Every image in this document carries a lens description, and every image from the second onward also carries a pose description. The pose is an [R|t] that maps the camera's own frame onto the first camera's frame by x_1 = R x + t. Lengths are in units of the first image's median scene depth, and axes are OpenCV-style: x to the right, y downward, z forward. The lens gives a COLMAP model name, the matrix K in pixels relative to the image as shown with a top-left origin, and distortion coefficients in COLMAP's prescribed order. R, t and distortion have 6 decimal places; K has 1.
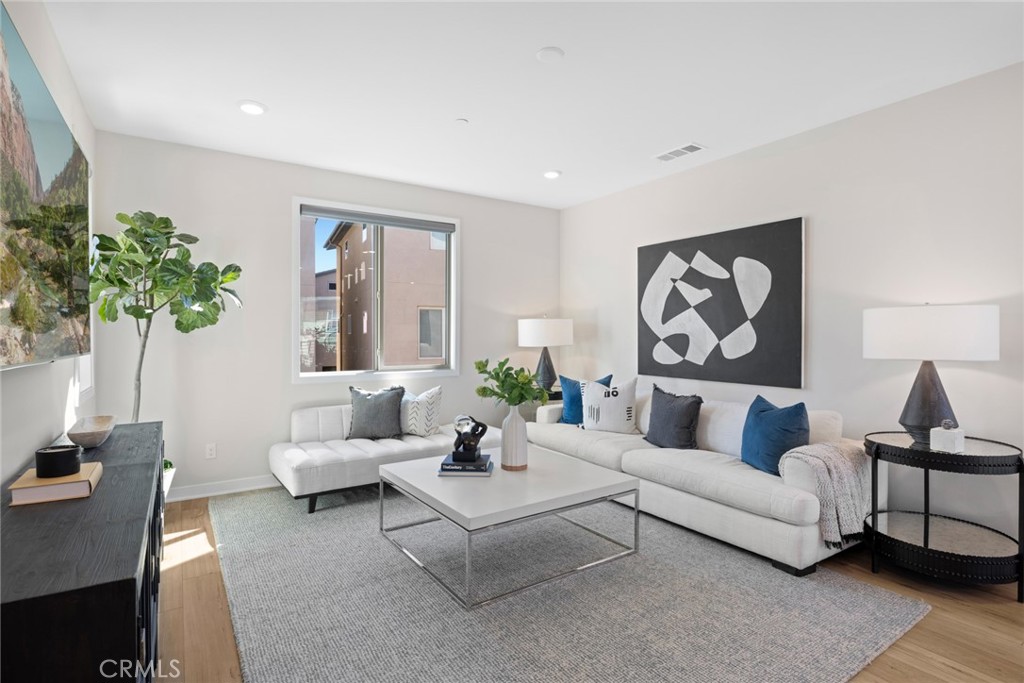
lens RADIAL K [[505.6, 0, 512.0], [0, 505.6, 341.5], [0, 0, 1]] dist [-0.000723, -0.000130]
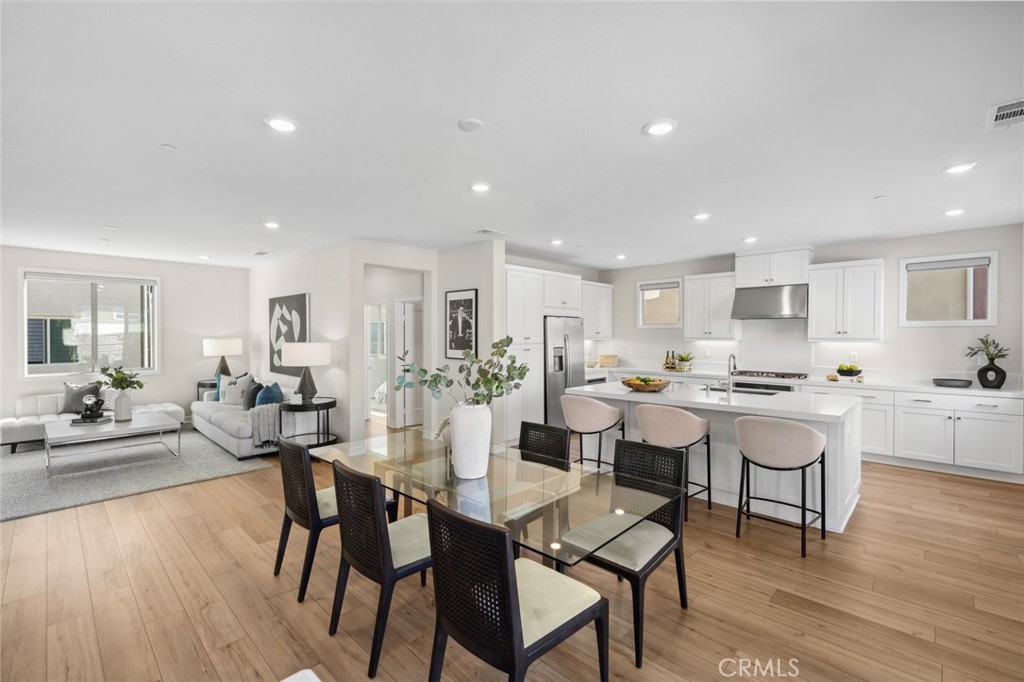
lens RADIAL K [[453.7, 0, 507.6], [0, 453.7, 337.4], [0, 0, 1]] dist [-0.001226, 0.000306]
pose [[0.977752, 0.000609, 0.209761, 0.804841], [0.000295, 0.999991, -0.004278, -0.051910], [-0.209762, 0.004244, 0.977743, -0.769514]]
